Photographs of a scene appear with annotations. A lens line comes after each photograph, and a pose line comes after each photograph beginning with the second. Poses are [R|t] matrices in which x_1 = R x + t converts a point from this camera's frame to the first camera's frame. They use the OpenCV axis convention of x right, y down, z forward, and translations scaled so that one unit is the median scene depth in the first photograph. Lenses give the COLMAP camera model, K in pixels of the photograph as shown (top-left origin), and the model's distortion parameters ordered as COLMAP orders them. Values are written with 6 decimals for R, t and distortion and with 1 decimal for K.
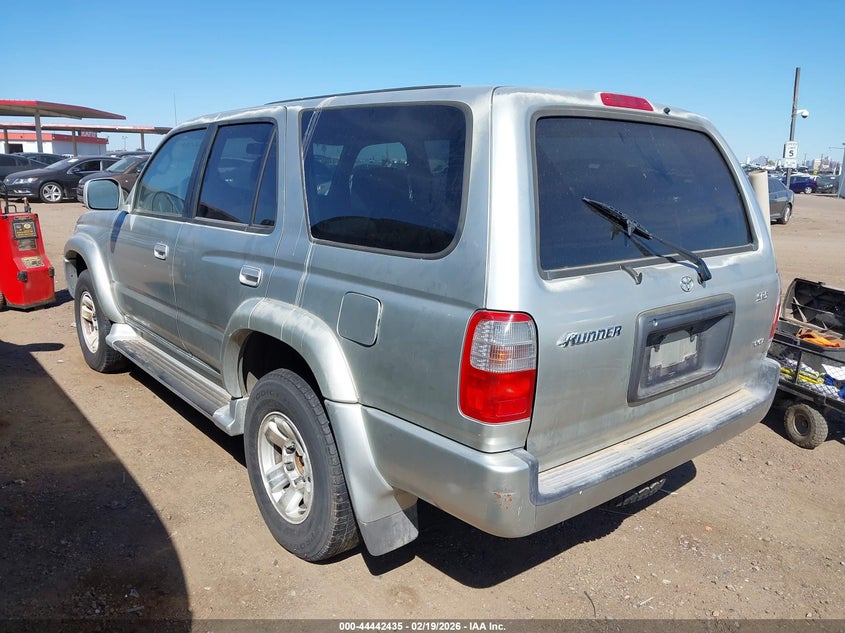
lens RADIAL K [[680.3, 0, 422.5], [0, 680.3, 316.5], [0, 0, 1]] dist [0.003767, 0.003970]
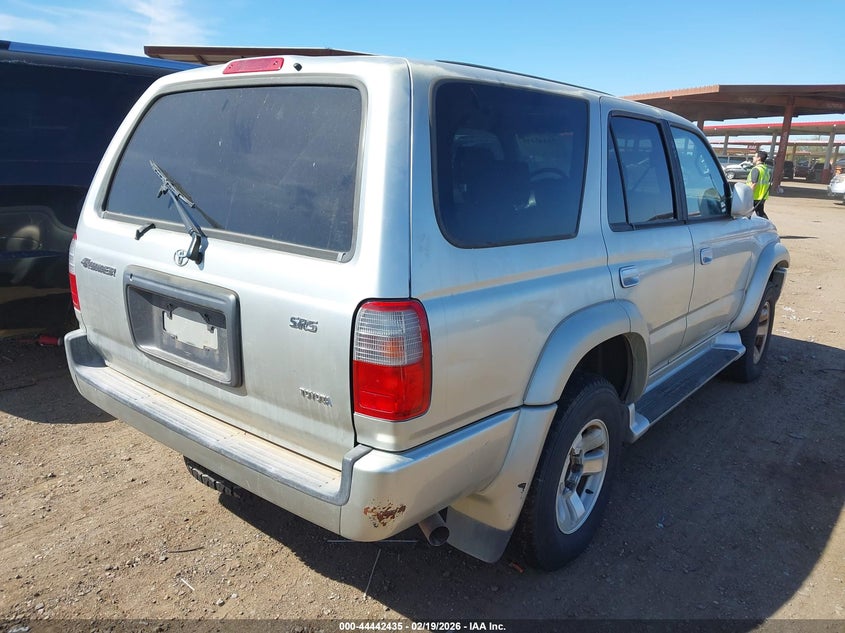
lens RADIAL K [[705.3, 0, 421.9], [0, 705.3, 294.6], [0, 0, 1]] dist [-0.003558, -0.000918]
pose [[0.170272, 0.191379, -0.966634, 1.340233], [-0.238342, 0.959831, 0.148048, -0.213096], [0.956138, 0.205181, 0.209046, 1.087381]]
